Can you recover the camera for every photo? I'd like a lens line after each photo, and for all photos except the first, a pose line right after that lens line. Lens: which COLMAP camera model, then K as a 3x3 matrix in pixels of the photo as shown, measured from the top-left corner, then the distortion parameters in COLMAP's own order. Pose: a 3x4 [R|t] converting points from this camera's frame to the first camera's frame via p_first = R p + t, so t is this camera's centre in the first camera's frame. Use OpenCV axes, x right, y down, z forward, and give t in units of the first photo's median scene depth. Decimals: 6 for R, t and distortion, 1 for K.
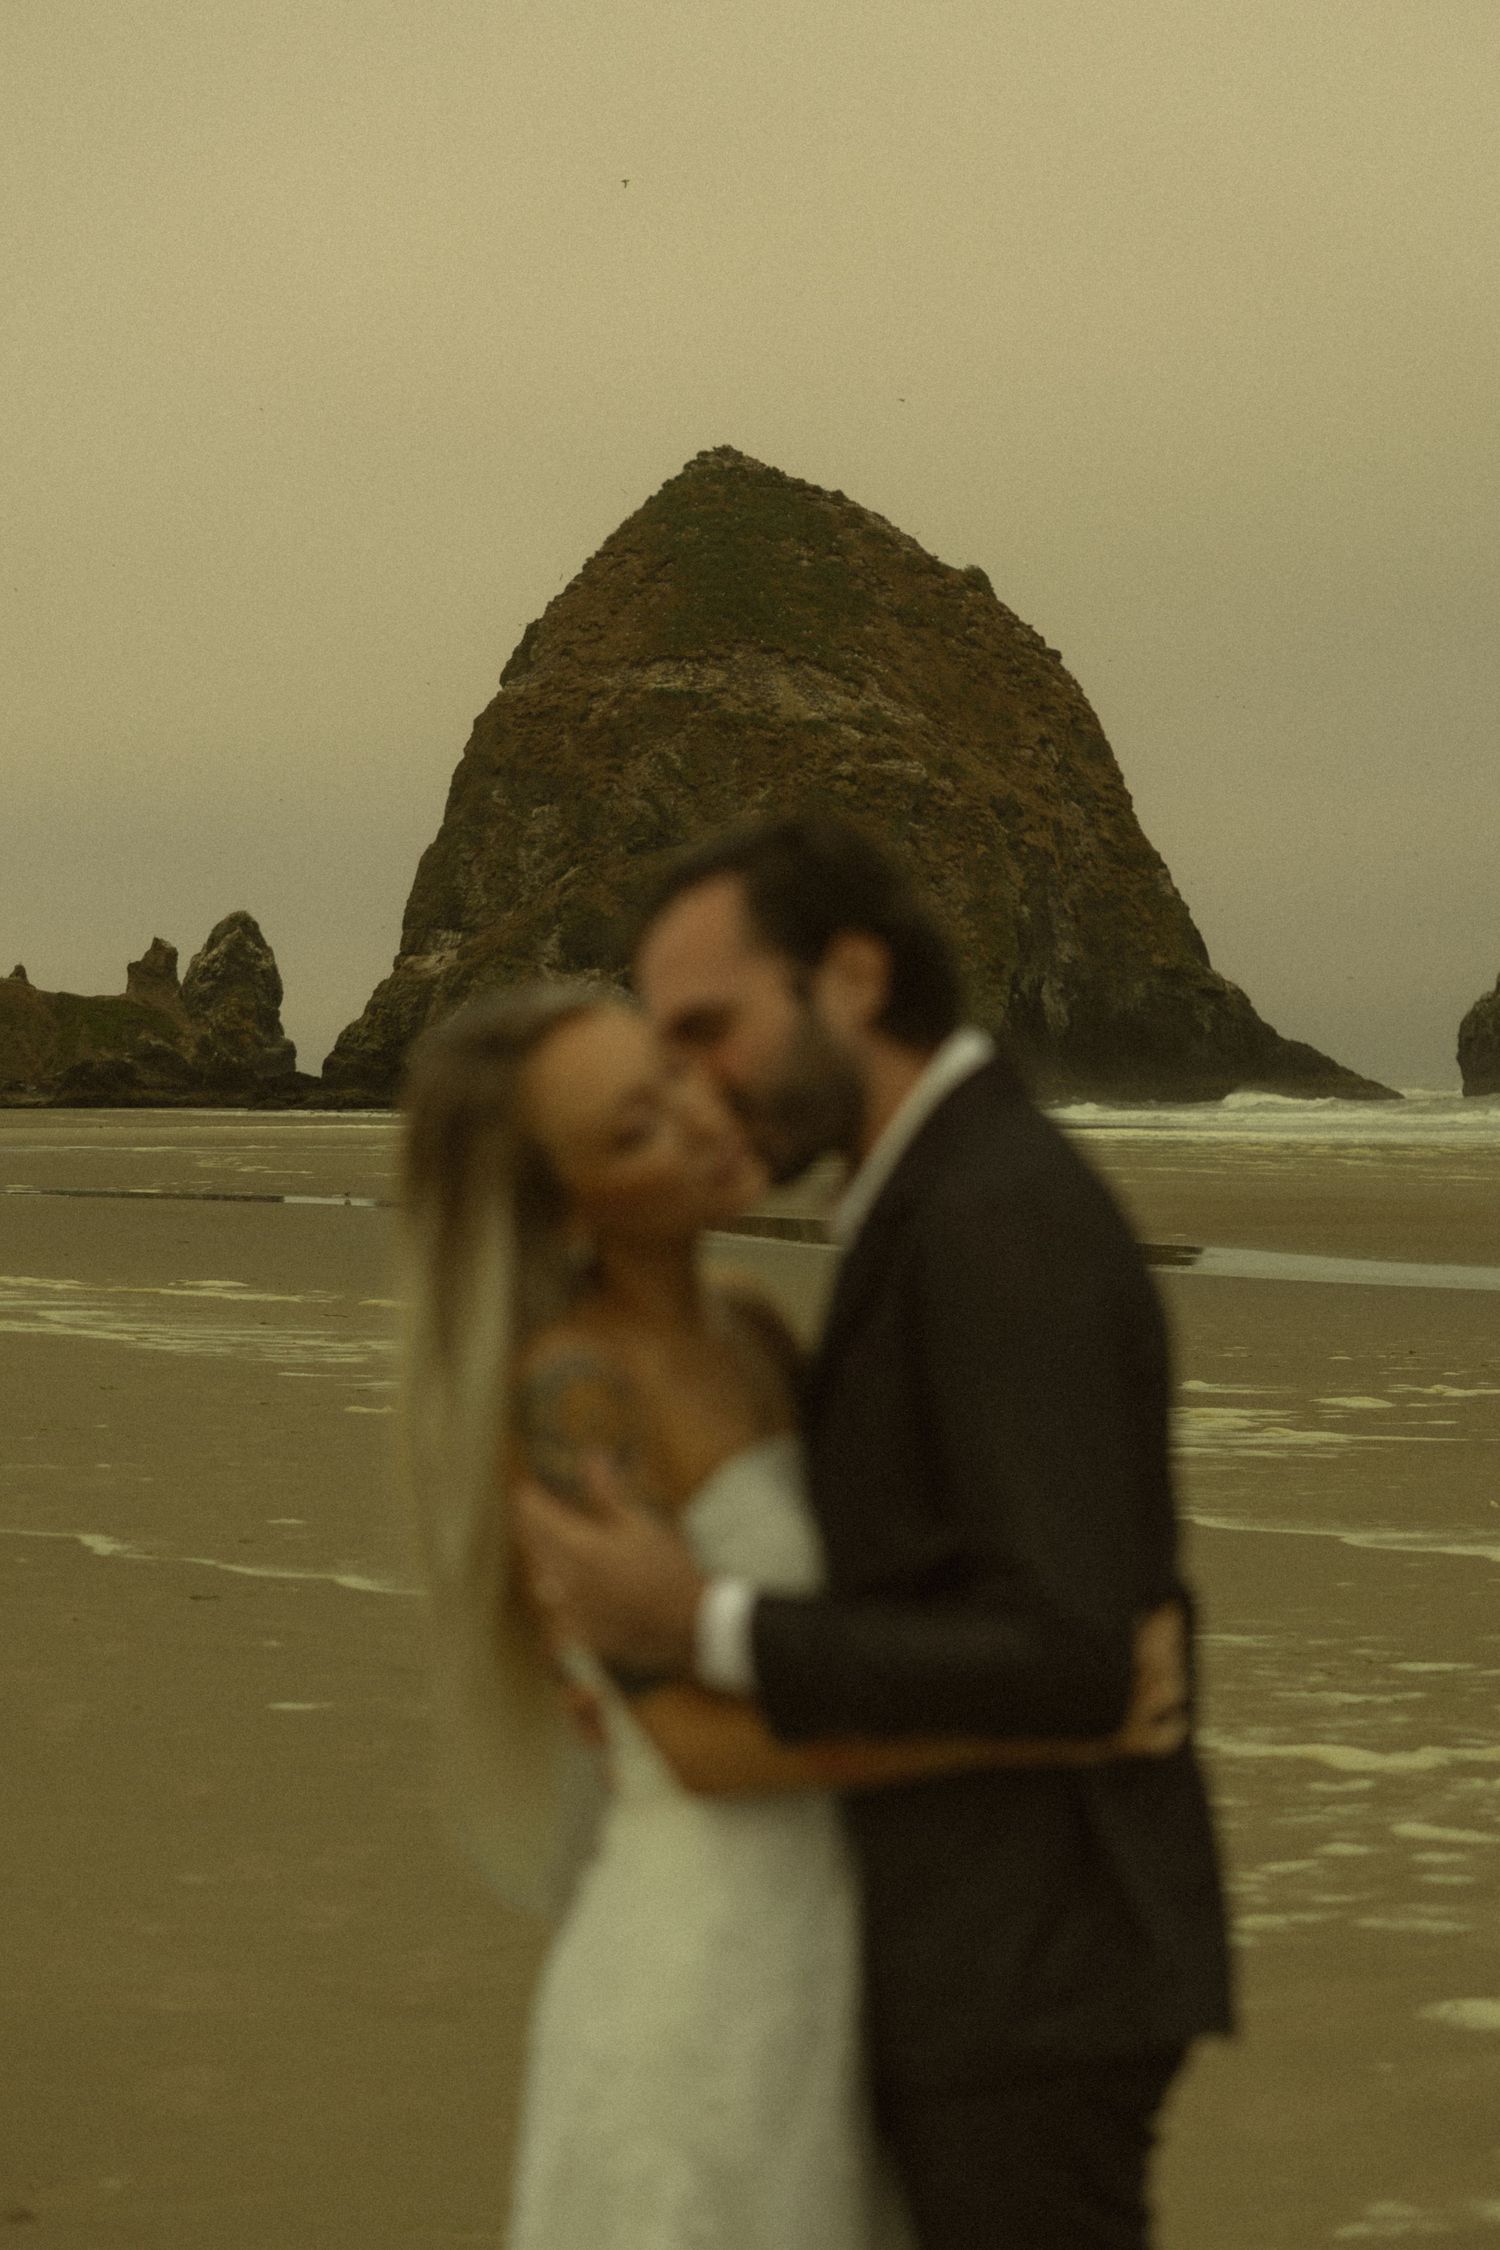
lens RADIAL K [[4557.7, 0, 750.0], [0, 4557.7, 1125.0], [0, 0, 1]] dist [0.096532, 0.242968]
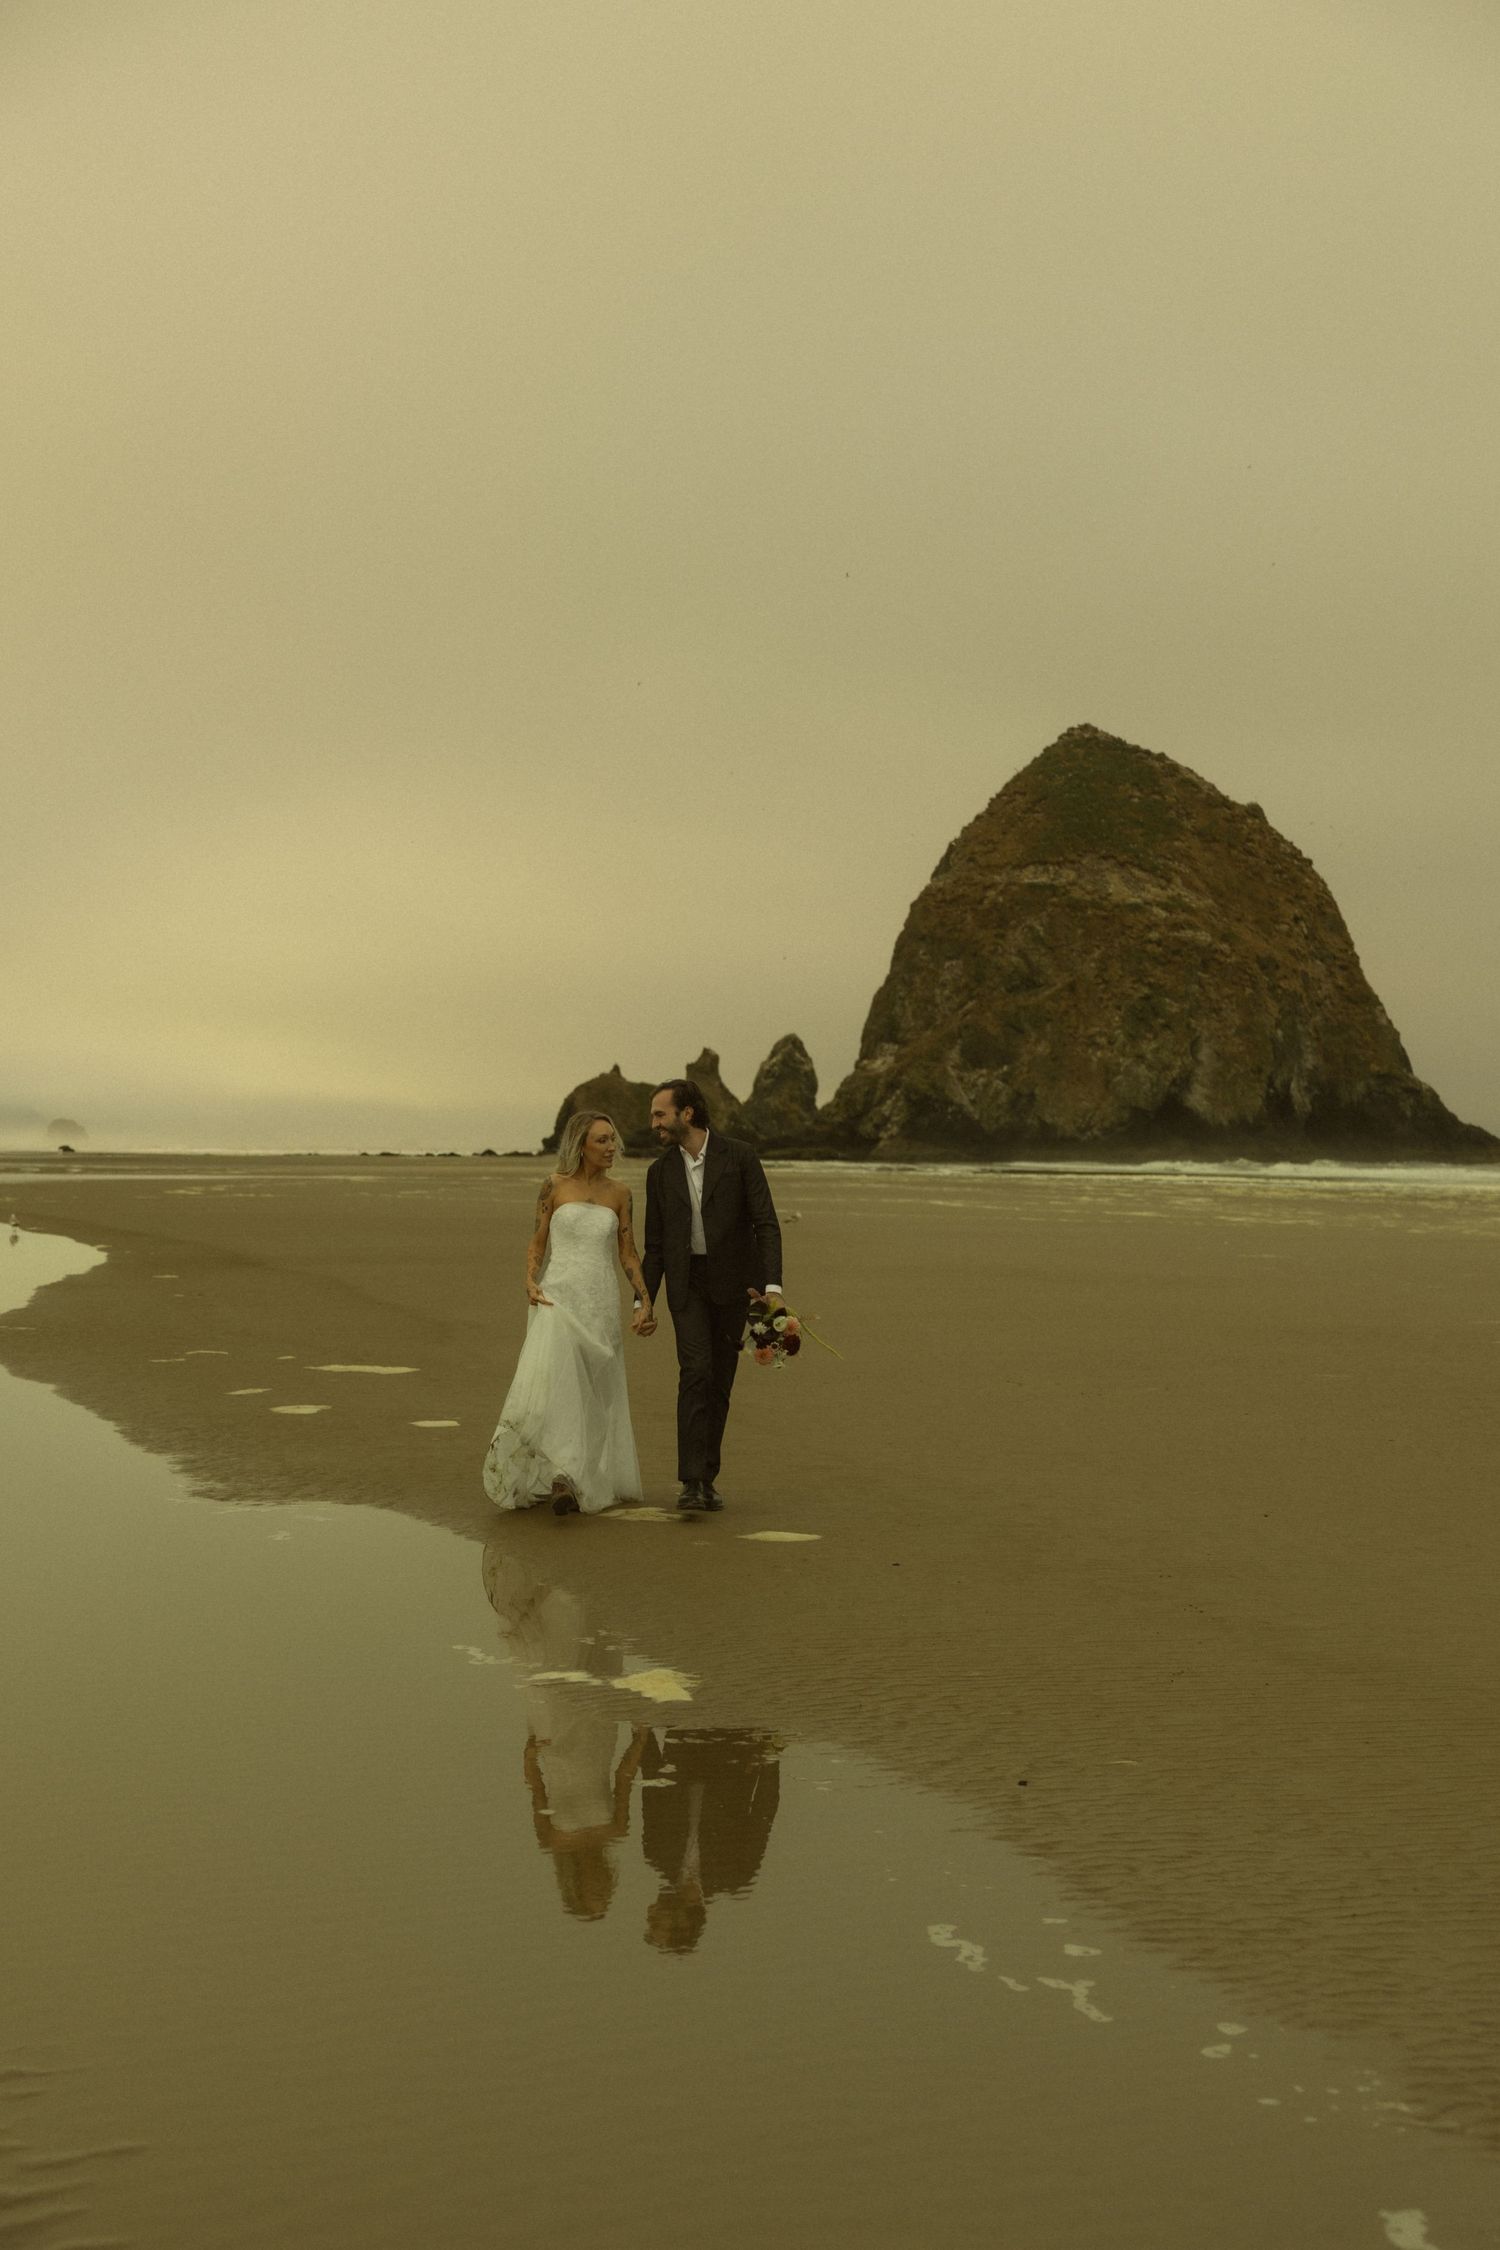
lens RADIAL K [[2783.5, 0, 750.0], [0, 2783.5, 1125.0], [0, 0, 1]] dist [0.015882, 0.056218]
pose [[0.986498, 0.012448, -0.163297, 0.038876], [-0.015446, 0.999734, -0.017105, 0.000810], [0.163040, 0.019396, 0.986429, 0.084406]]
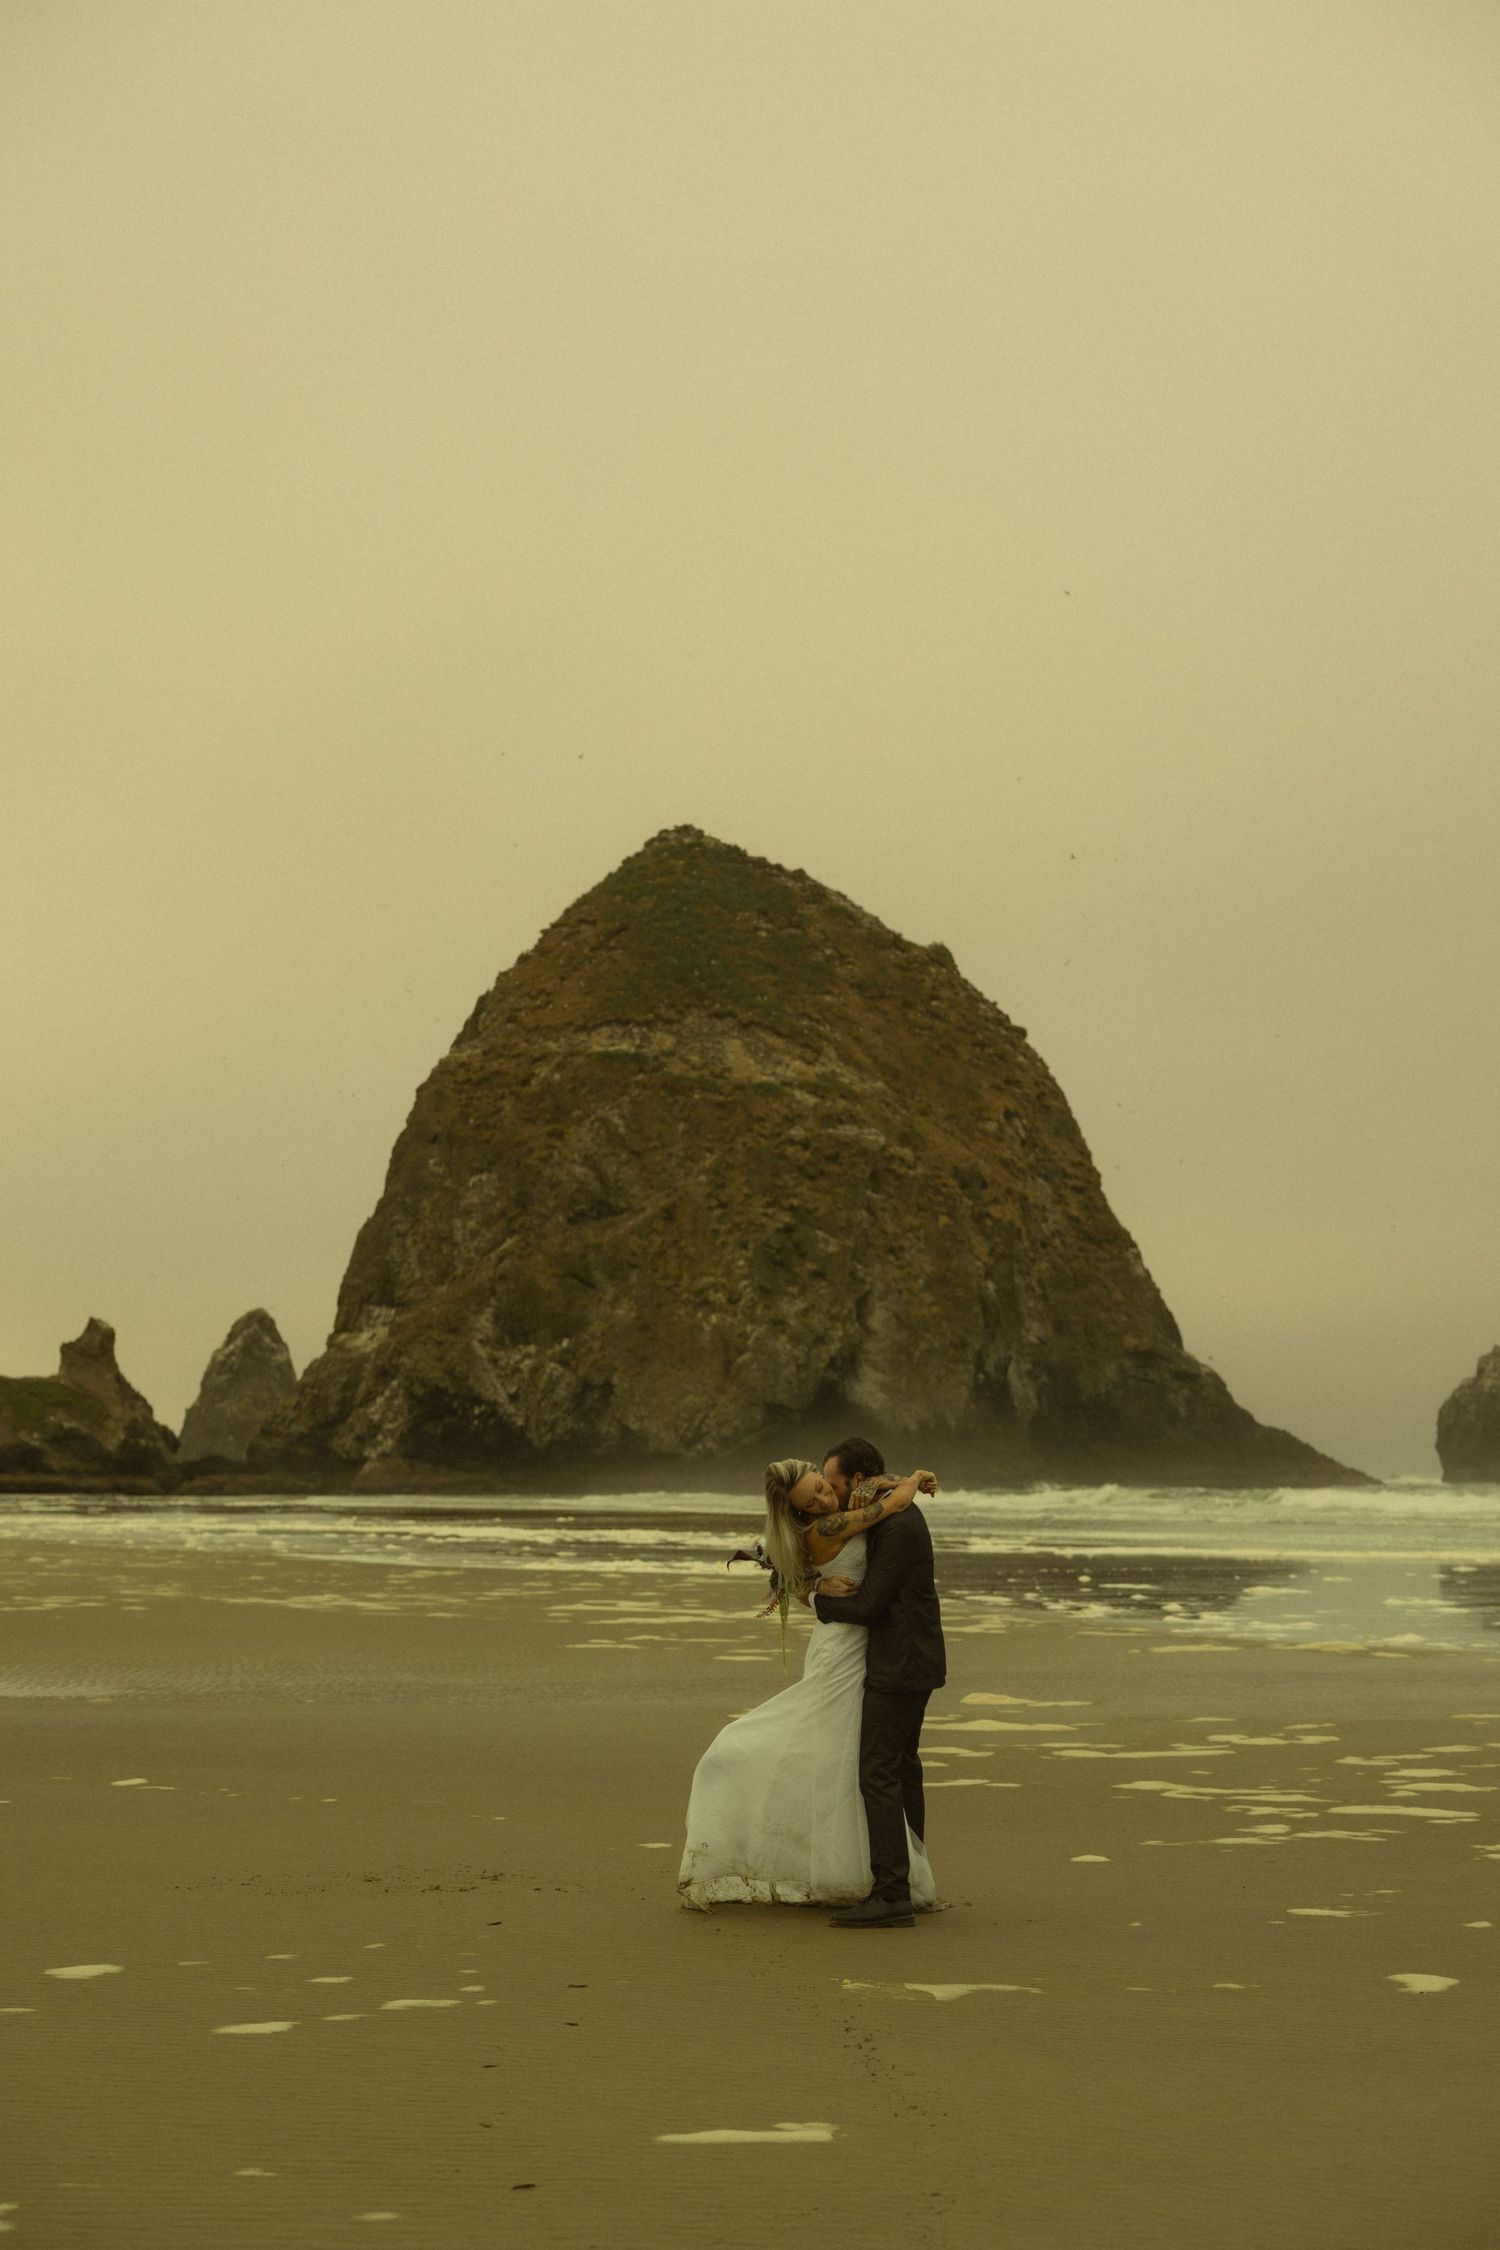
lens RADIAL K [[3239.0, 0, 750.0], [0, 3239.0, 1125.0], [0, 0, 1]] dist [0.024381, -0.076323]
pose [[0.999808, 0.000441, -0.019602, 0.023560], [-0.002740, 0.993079, -0.117415, -0.001163], [0.019414, 0.117446, 0.992890, 0.326233]]
